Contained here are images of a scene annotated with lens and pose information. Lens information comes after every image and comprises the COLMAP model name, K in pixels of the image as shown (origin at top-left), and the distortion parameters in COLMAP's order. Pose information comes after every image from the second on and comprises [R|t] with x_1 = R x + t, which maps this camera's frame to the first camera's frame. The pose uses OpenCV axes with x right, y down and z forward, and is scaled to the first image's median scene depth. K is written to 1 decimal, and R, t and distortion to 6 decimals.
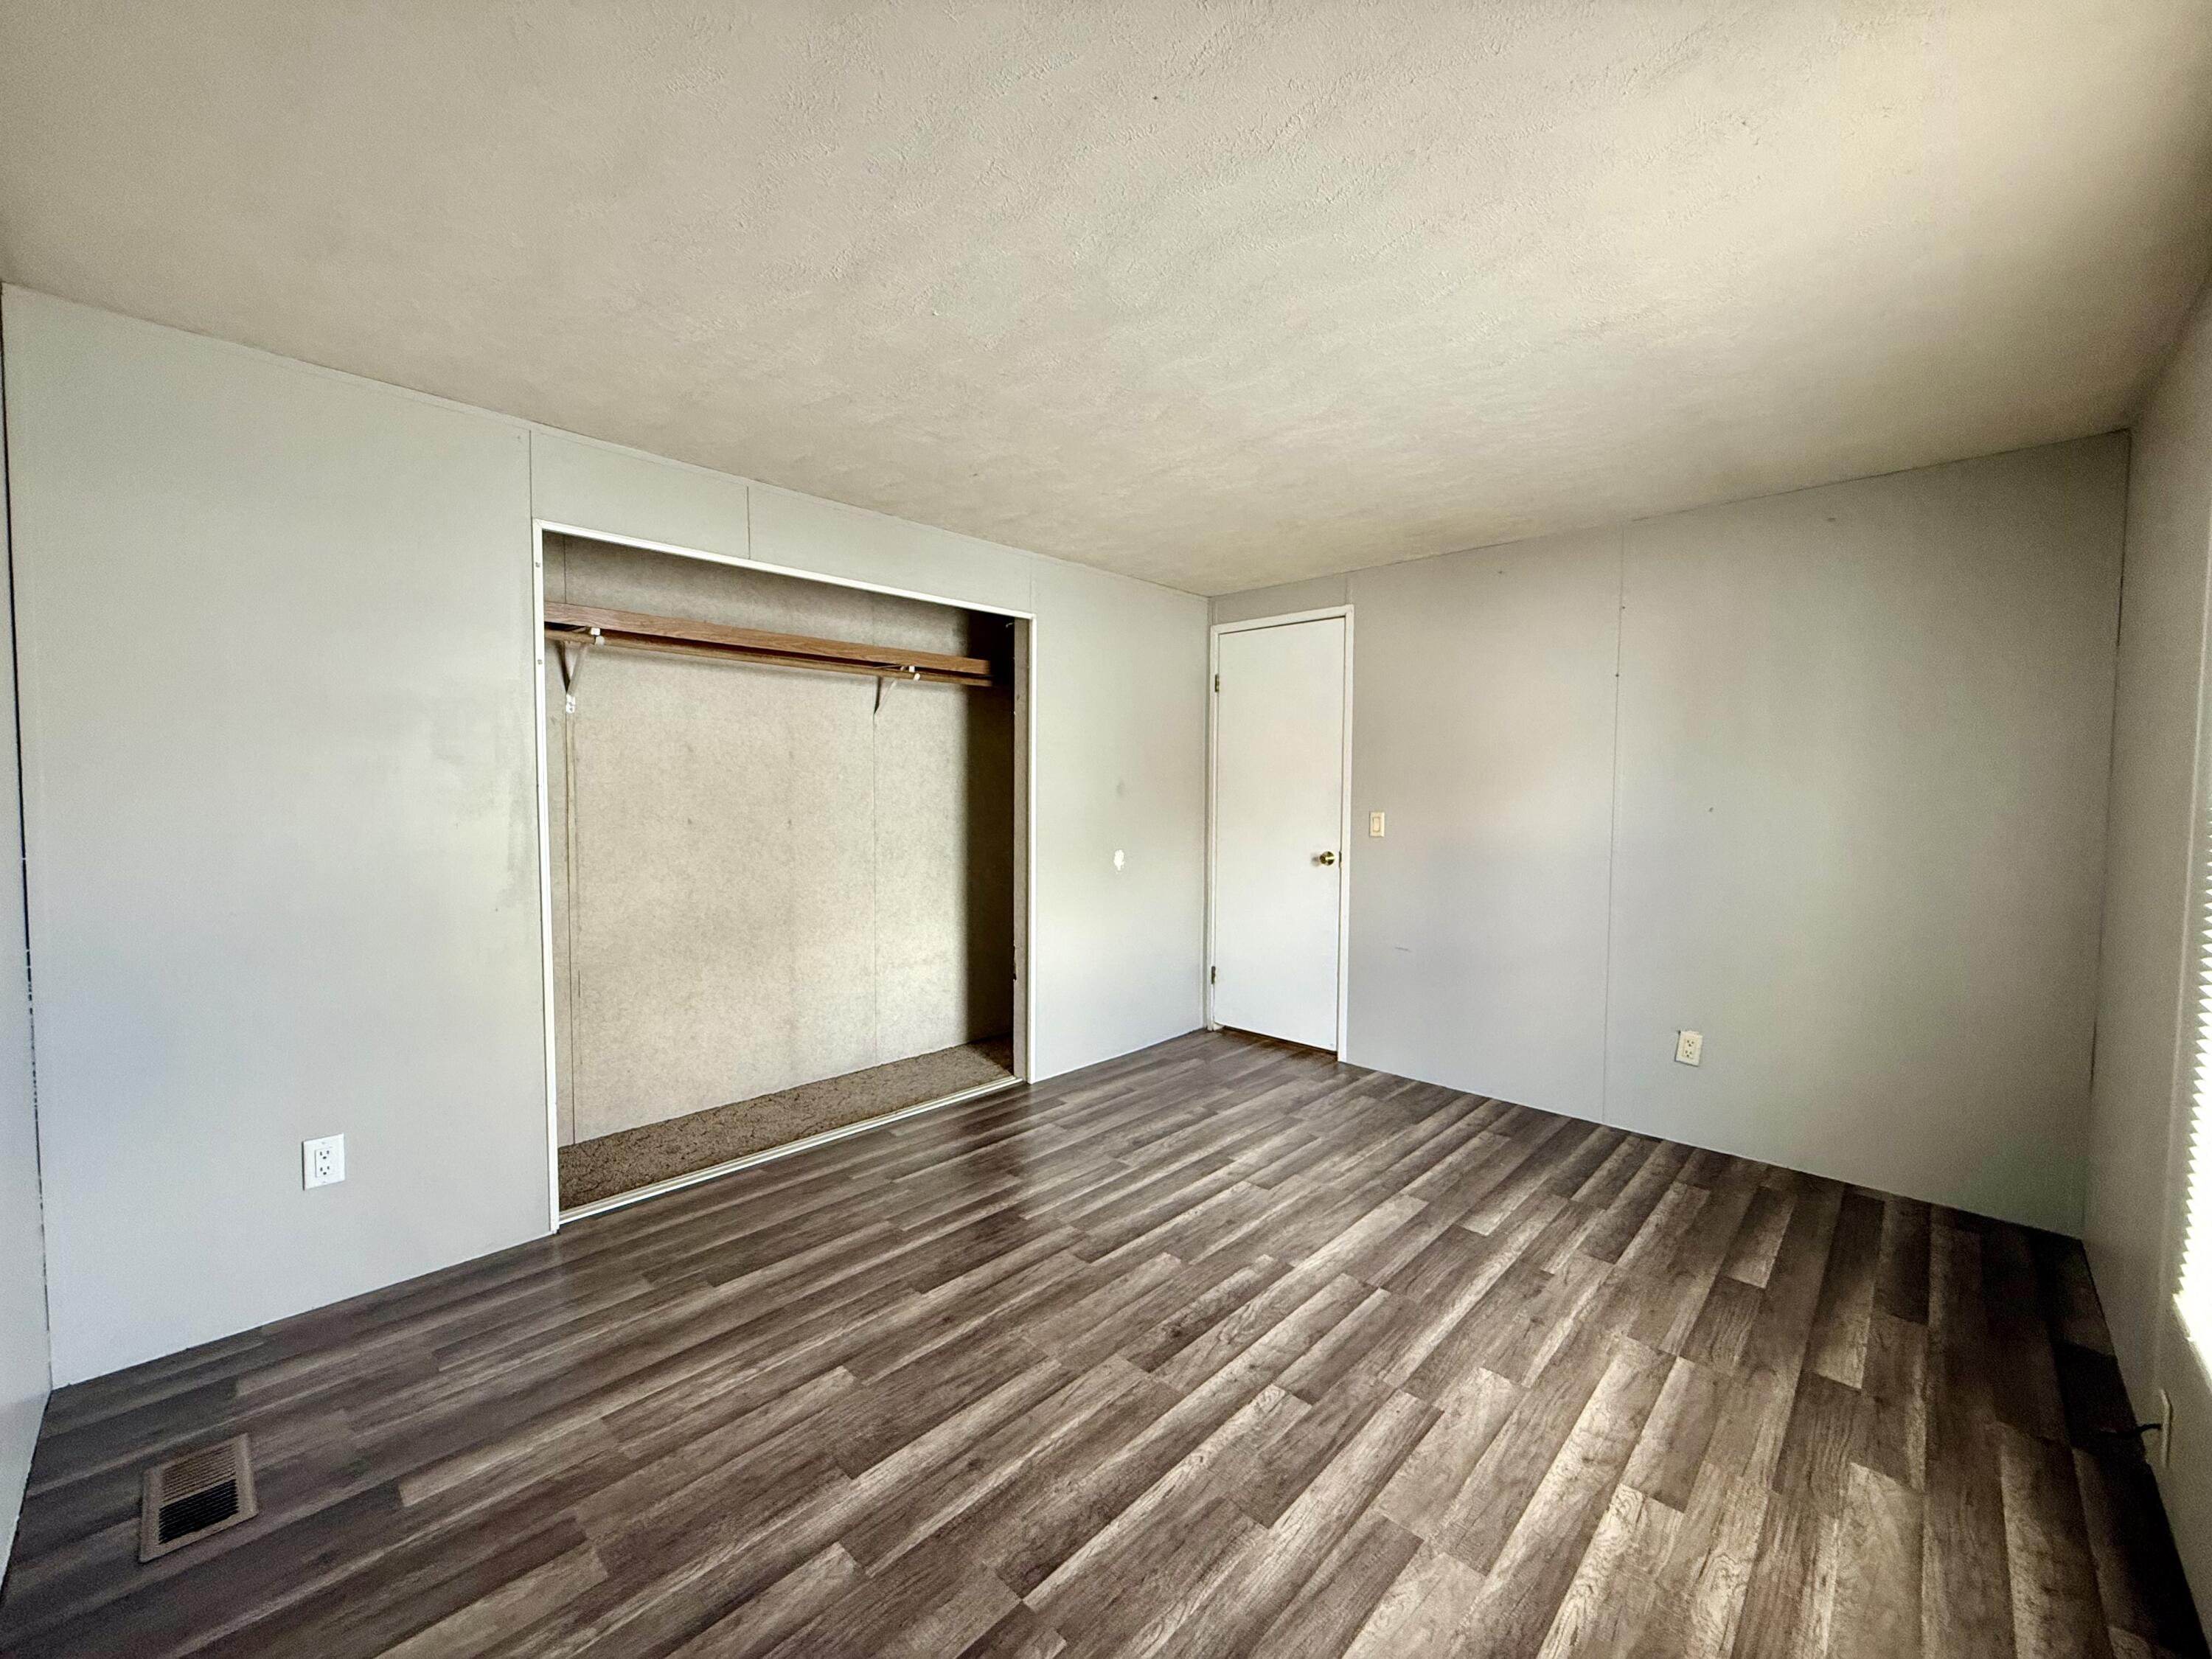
lens RADIAL K [[883.5, 0, 1103.2], [0, 883.5, 827.2], [0, 0, 1]] dist [-0.003099, -0.000290]
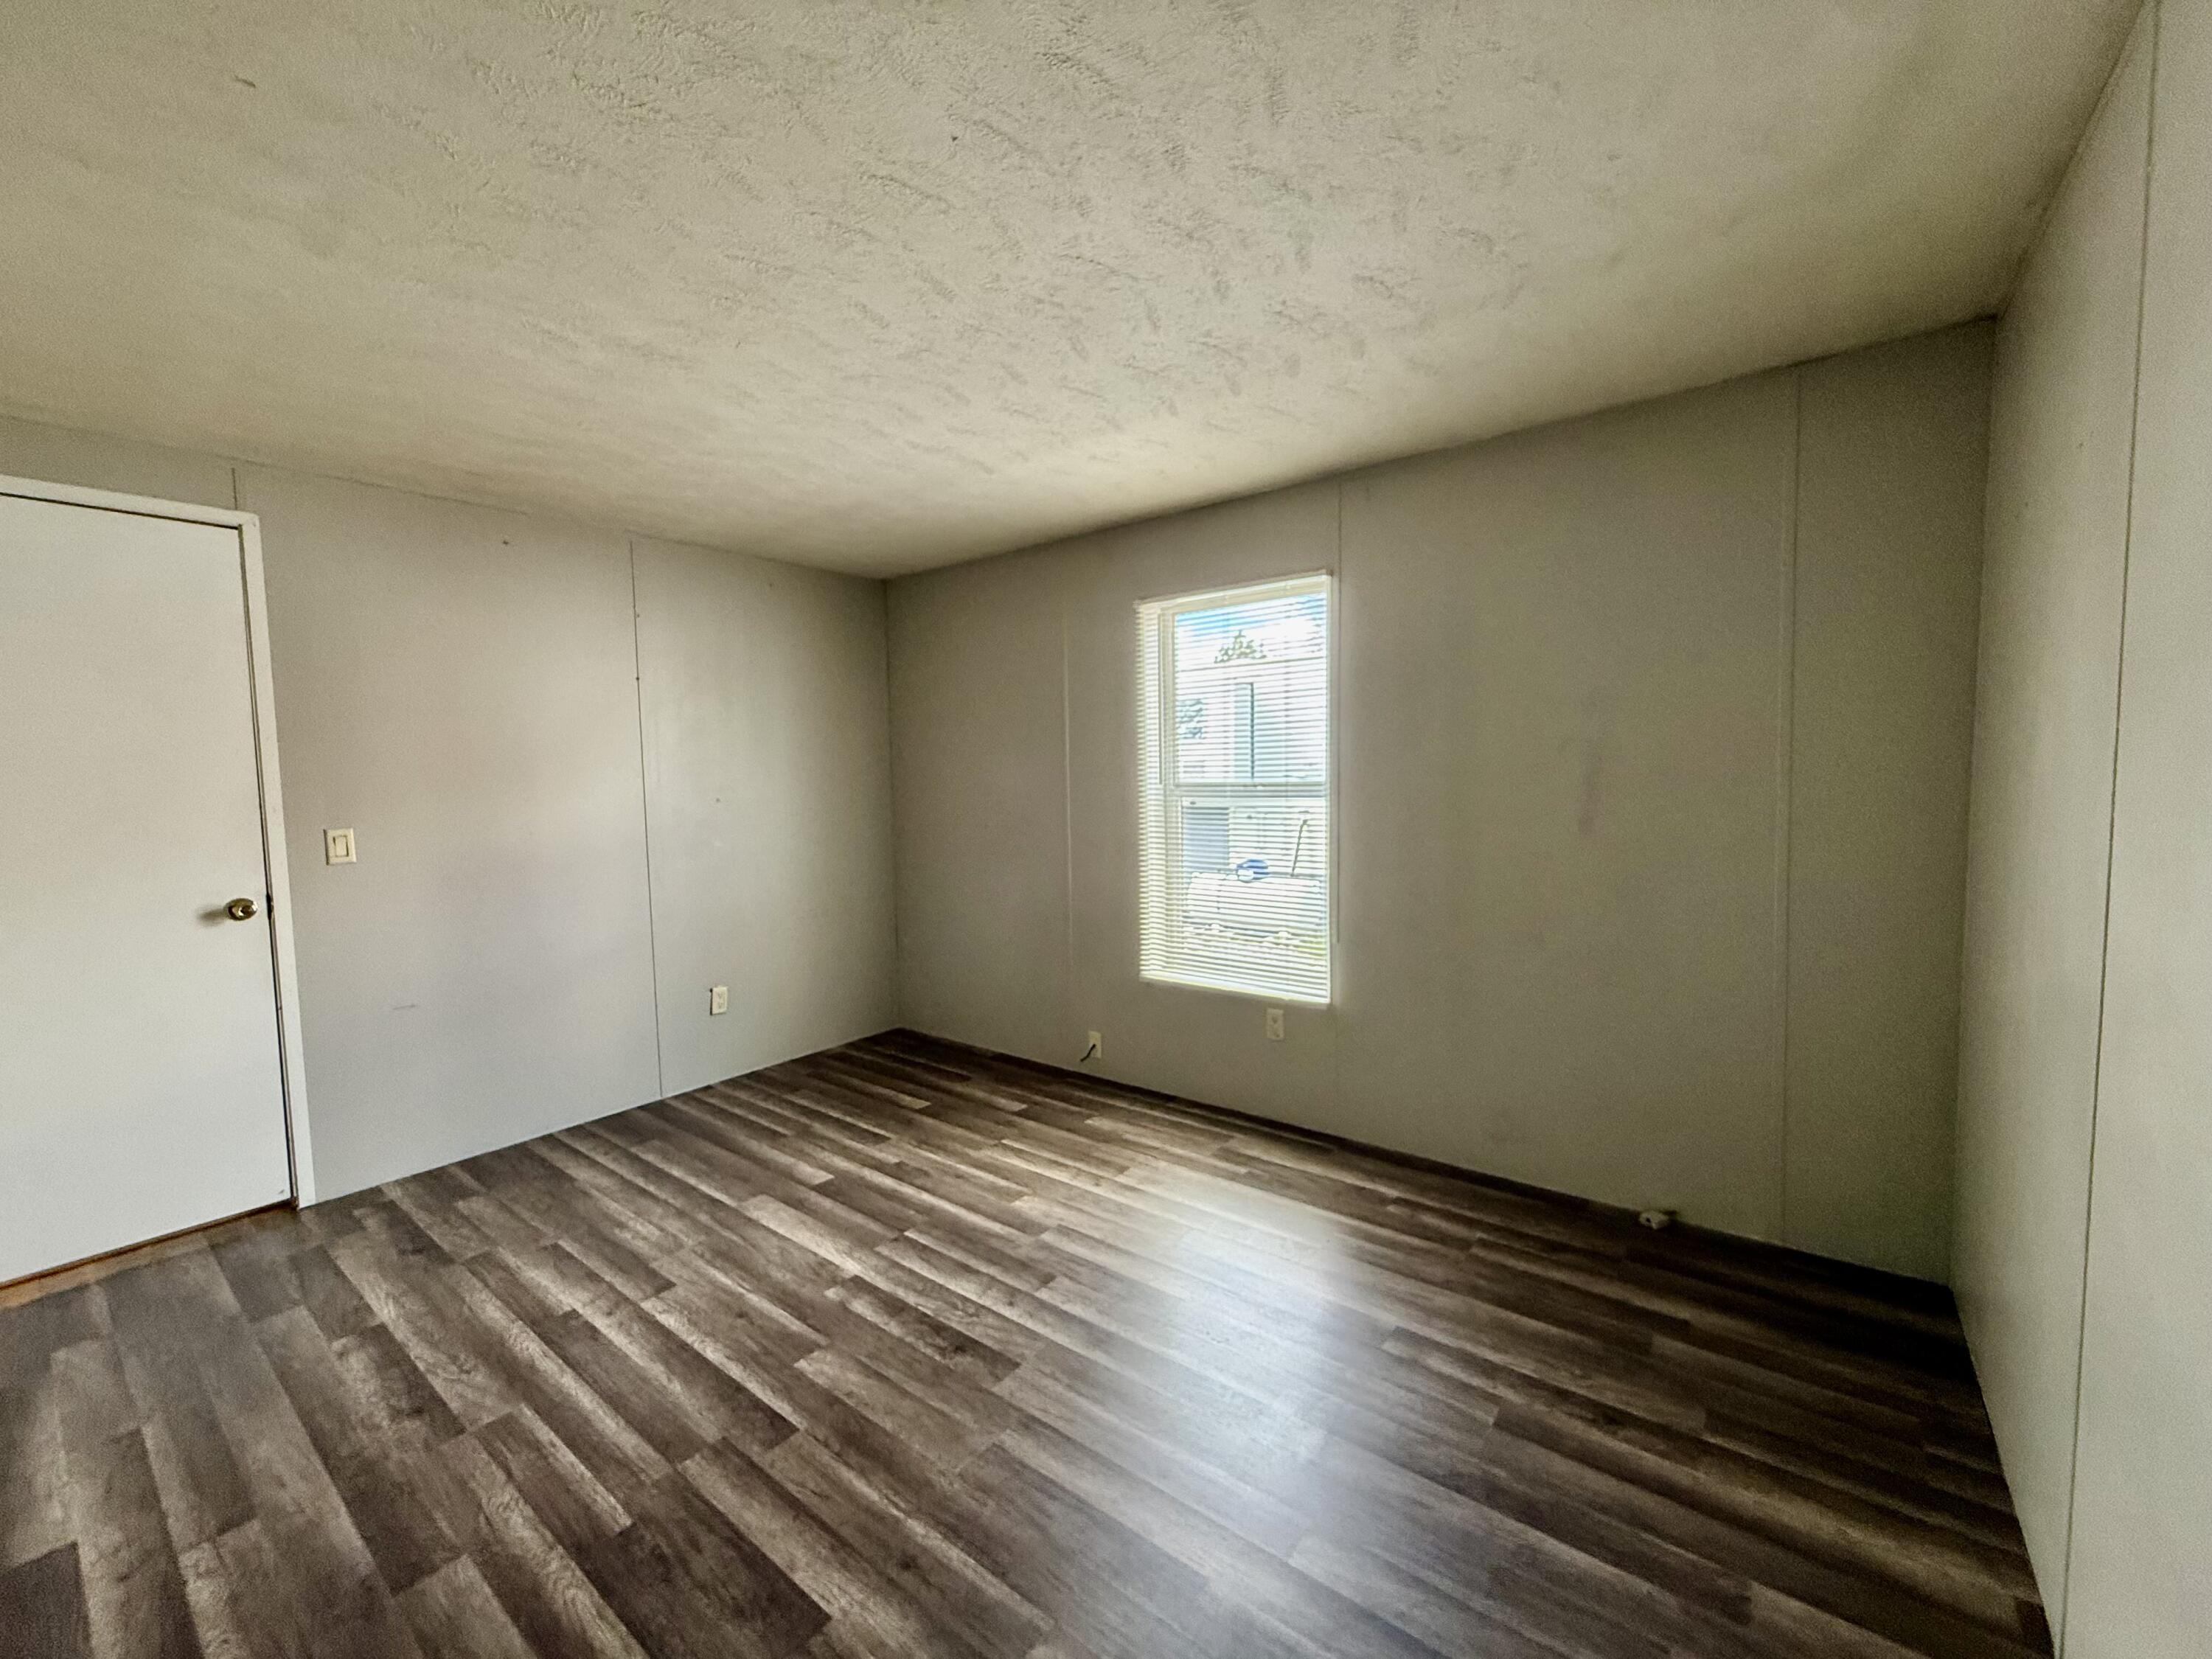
lens RADIAL K [[883.5, 0, 1101.1], [0, 883.5, 832.5], [0, 0, 1]] dist [-0.003099, -0.000290]
pose [[-0.100303, -0.076978, 0.991975, -0.656195], [0.061301, 0.994630, 0.083383, -0.052697], [-0.993067, 0.069173, -0.095045, 0.683623]]
